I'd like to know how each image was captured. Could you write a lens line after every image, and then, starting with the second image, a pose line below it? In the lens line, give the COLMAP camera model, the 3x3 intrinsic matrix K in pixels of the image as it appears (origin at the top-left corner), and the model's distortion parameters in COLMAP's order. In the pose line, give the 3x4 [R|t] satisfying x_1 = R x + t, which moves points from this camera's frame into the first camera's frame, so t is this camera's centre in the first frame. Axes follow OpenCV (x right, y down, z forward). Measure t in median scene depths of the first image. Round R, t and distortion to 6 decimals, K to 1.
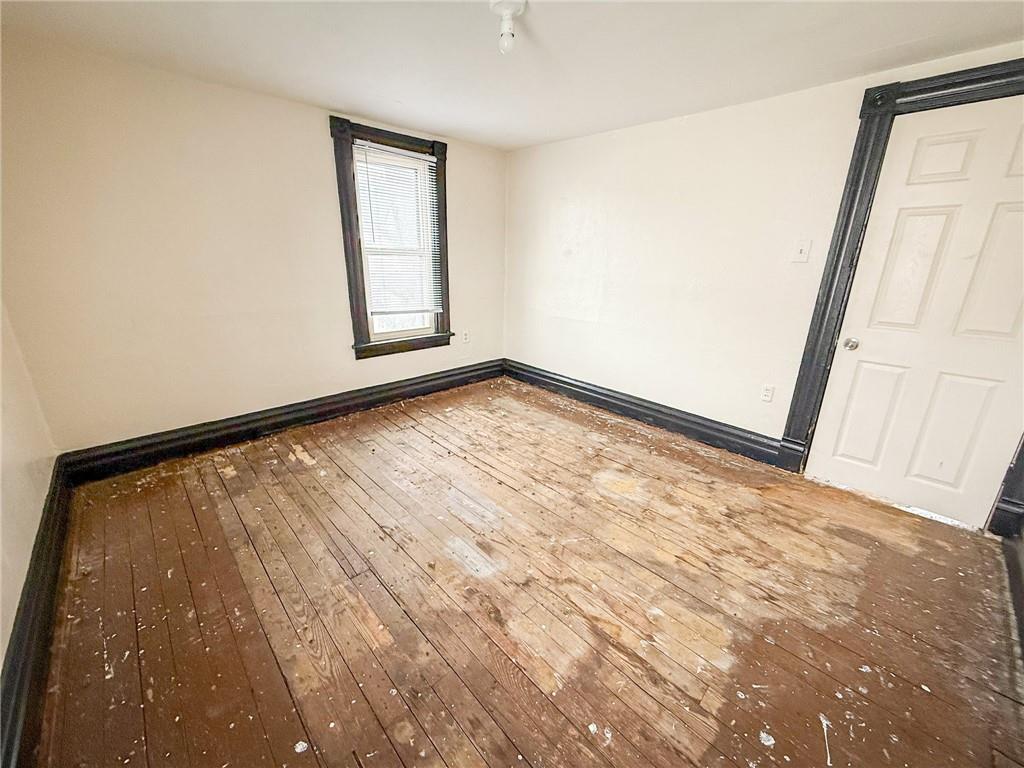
lens RADIAL K [[406.8, 0, 512.8], [0, 406.8, 381.8], [0, 0, 1]] dist [0.001237, -0.000158]
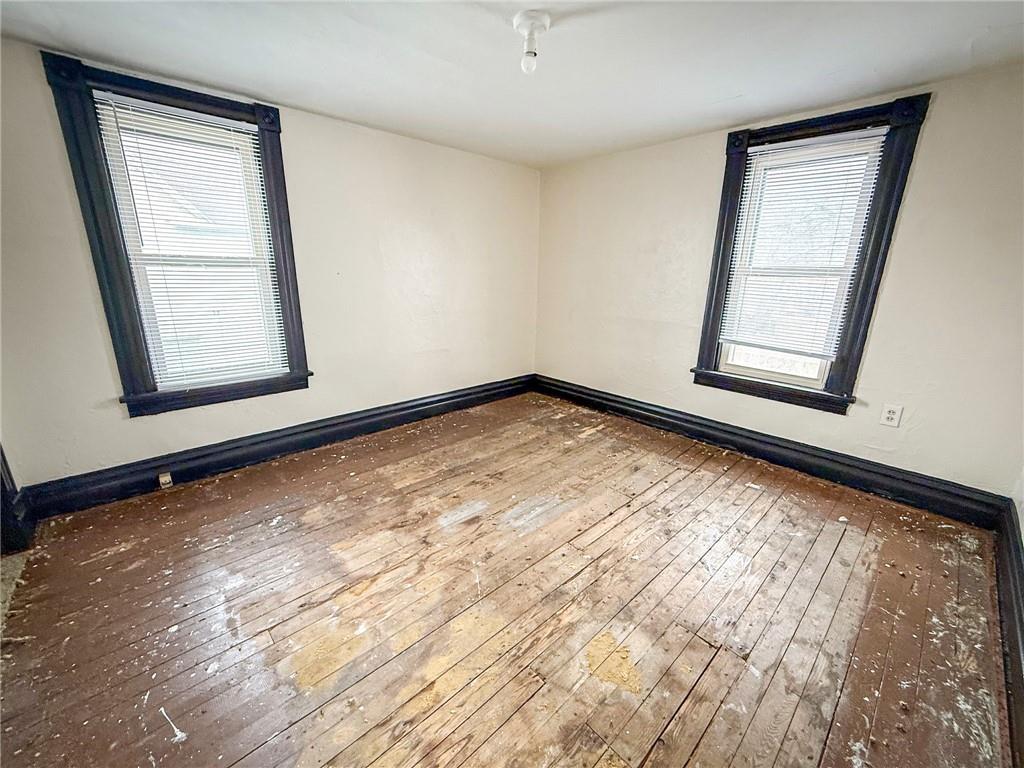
lens RADIAL K [[406.8, 0, 508.2], [0, 406.8, 381.7], [0, 0, 1]] dist [0.001237, -0.000158]
pose [[-0.015584, 0.250430, -0.968009, 0.766693], [-0.316939, 0.916966, 0.242327, -0.211699], [0.948318, 0.310576, 0.065081, 0.734578]]
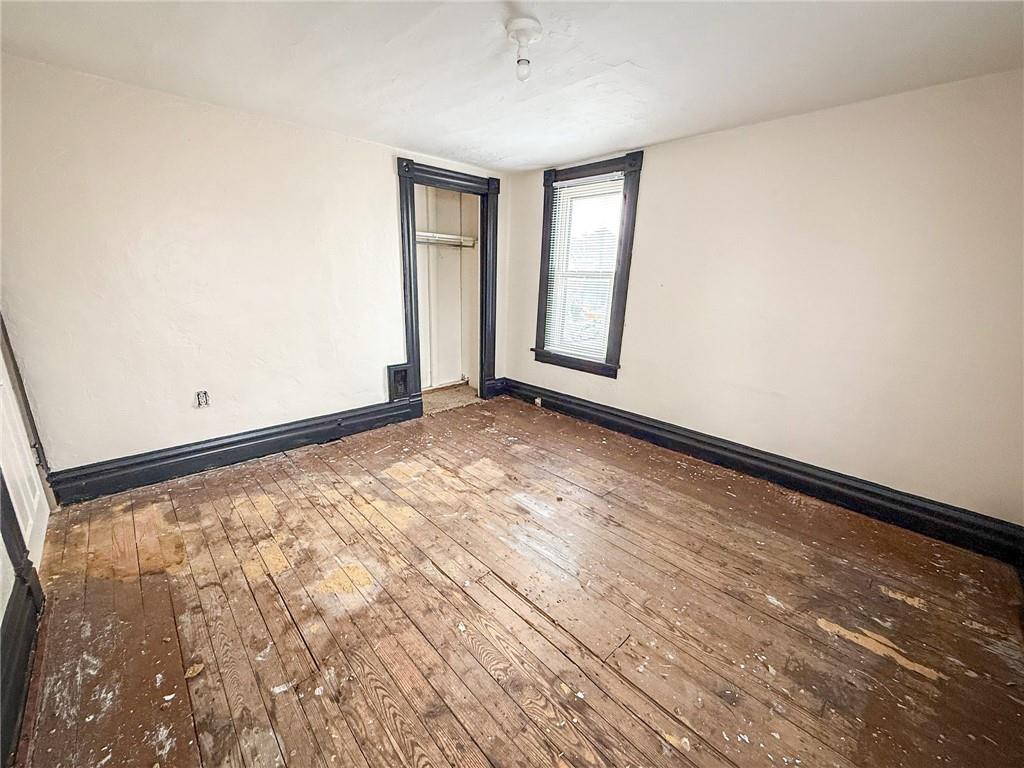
lens RADIAL K [[406.8, 0, 513.0], [0, 406.8, 383.2], [0, 0, 1]] dist [0.001237, -0.000158]
pose [[-0.999058, -0.039783, -0.017321, -0.003364], [-0.042854, 0.842100, 0.537615, -0.464744], [-0.006802, 0.537851, -0.843012, 1.490489]]
